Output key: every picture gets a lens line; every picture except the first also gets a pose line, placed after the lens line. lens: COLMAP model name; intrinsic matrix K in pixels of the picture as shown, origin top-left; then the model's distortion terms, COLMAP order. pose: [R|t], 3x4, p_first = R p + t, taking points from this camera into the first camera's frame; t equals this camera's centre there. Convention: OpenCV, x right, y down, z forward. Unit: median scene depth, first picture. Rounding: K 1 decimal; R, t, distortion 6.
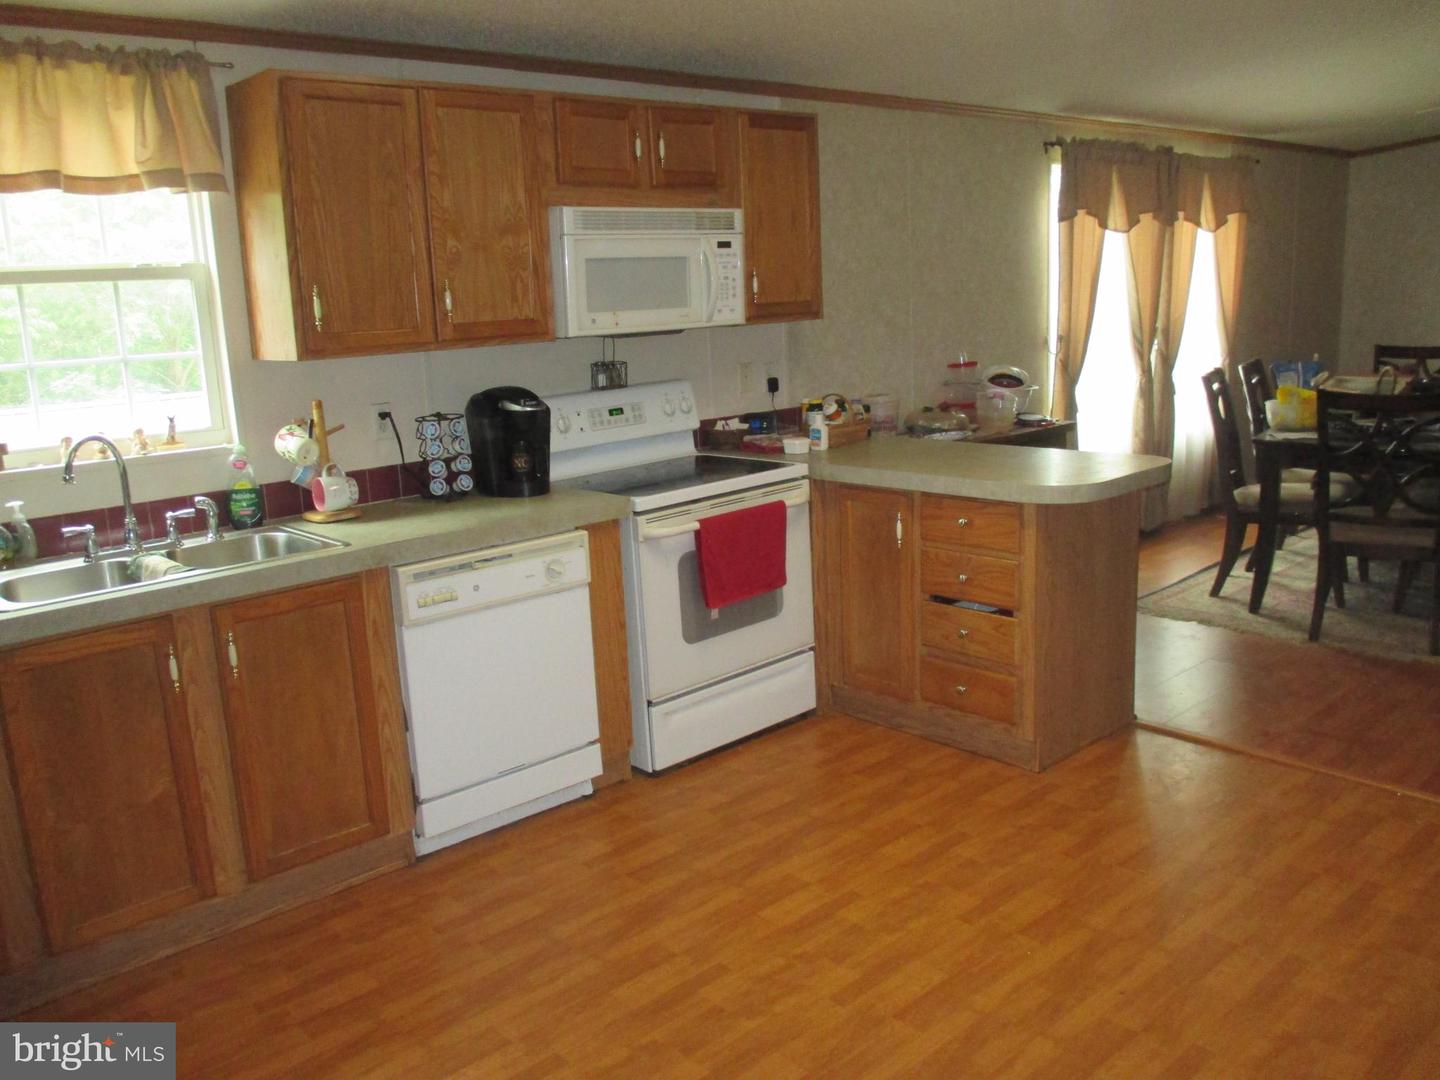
lens RADIAL K [[1205.5, 0, 718.3], [0, 1205.5, 533.1], [0, 0, 1]] dist [-0.029792, 0.004630]
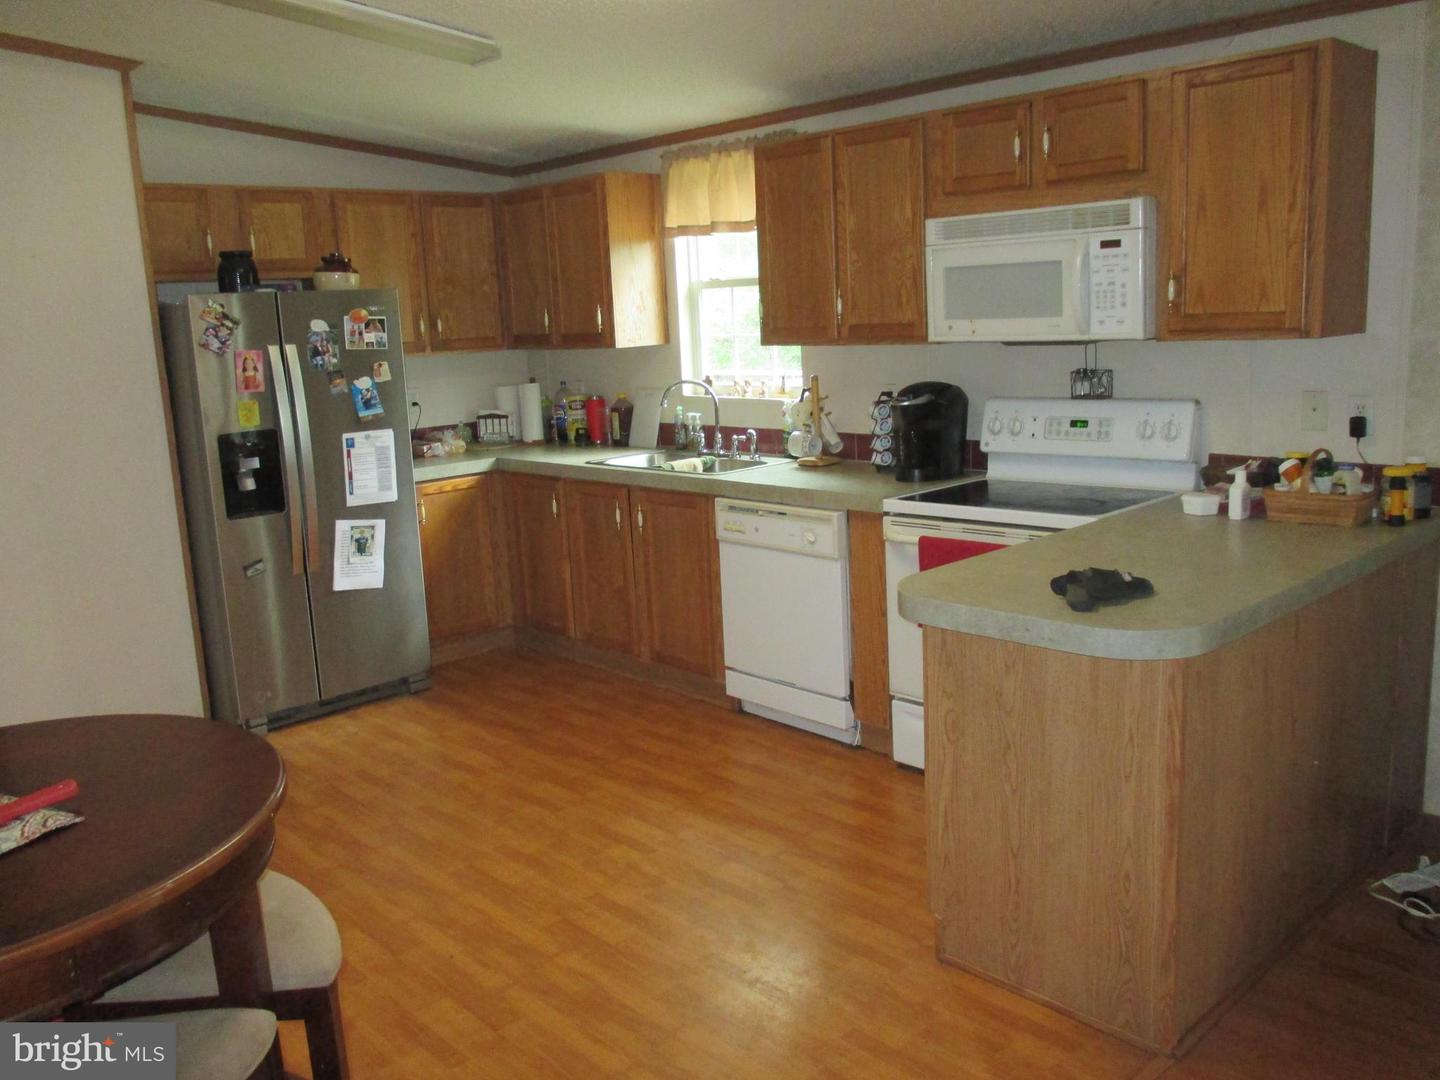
lens RADIAL K [[1205.5, 0, 720.0], [0, 1205.5, 539.7], [0, 0, 1]] dist [-0.029792, 0.004630]
pose [[0.009304, 0.234280, -0.972125, 0.860867], [-0.153740, 0.960943, 0.230114, -0.191646], [0.988068, 0.147313, 0.044959, 0.721777]]
